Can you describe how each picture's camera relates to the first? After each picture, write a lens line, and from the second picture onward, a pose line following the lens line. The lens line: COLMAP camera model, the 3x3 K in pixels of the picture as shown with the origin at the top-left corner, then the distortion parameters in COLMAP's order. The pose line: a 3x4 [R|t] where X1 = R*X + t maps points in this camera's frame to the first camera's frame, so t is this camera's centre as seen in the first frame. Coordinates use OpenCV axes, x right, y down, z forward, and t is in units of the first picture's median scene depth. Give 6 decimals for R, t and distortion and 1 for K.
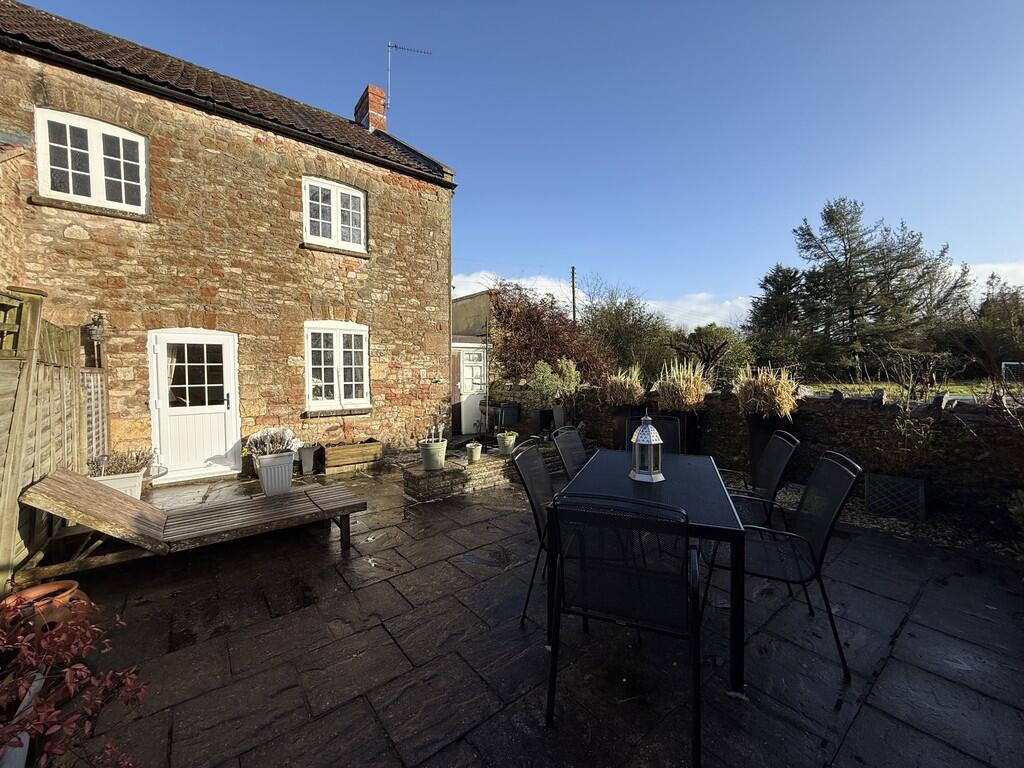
lens RADIAL K [[408.2, 0, 512.0], [0, 408.2, 384.0], [0, 0, 1]] dist [-0.000714, -0.000195]
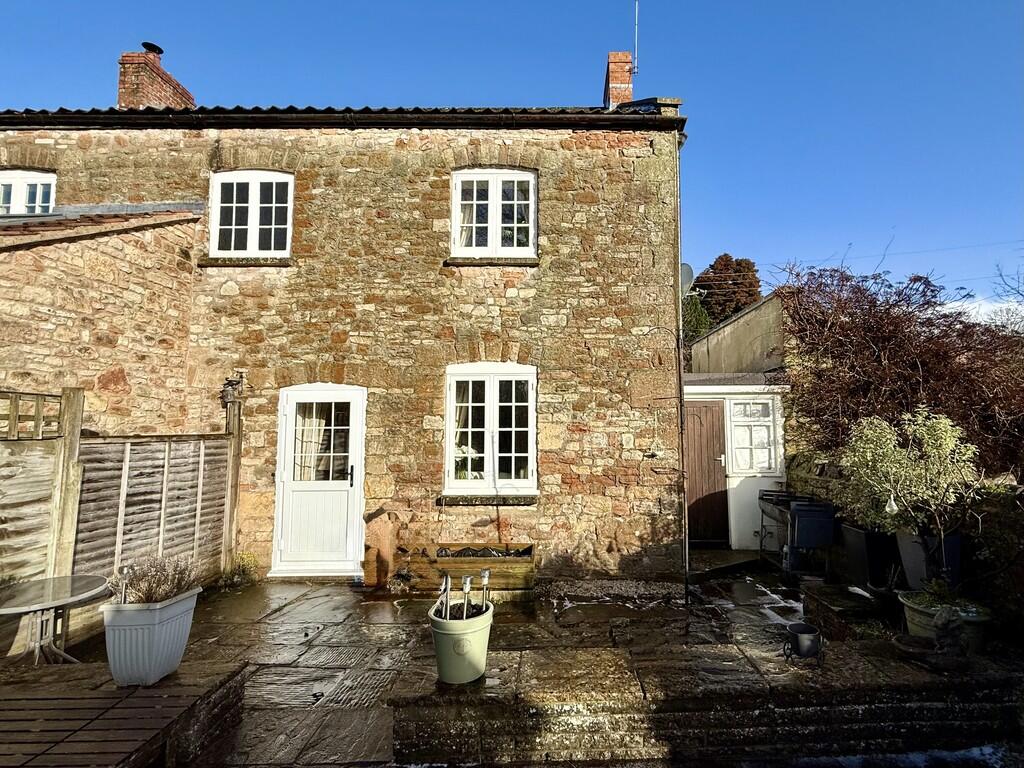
lens RADIAL K [[502.4, 0, 542.6], [0, 502.4, 383.4], [0, 0, 1]] dist [0.000404, -0.000117]
pose [[0.790645, -0.049958, -0.610233, 0.155035], [-0.020220, 0.993992, -0.107572, -0.033051], [0.611941, 0.097390, 0.784884, 0.422739]]
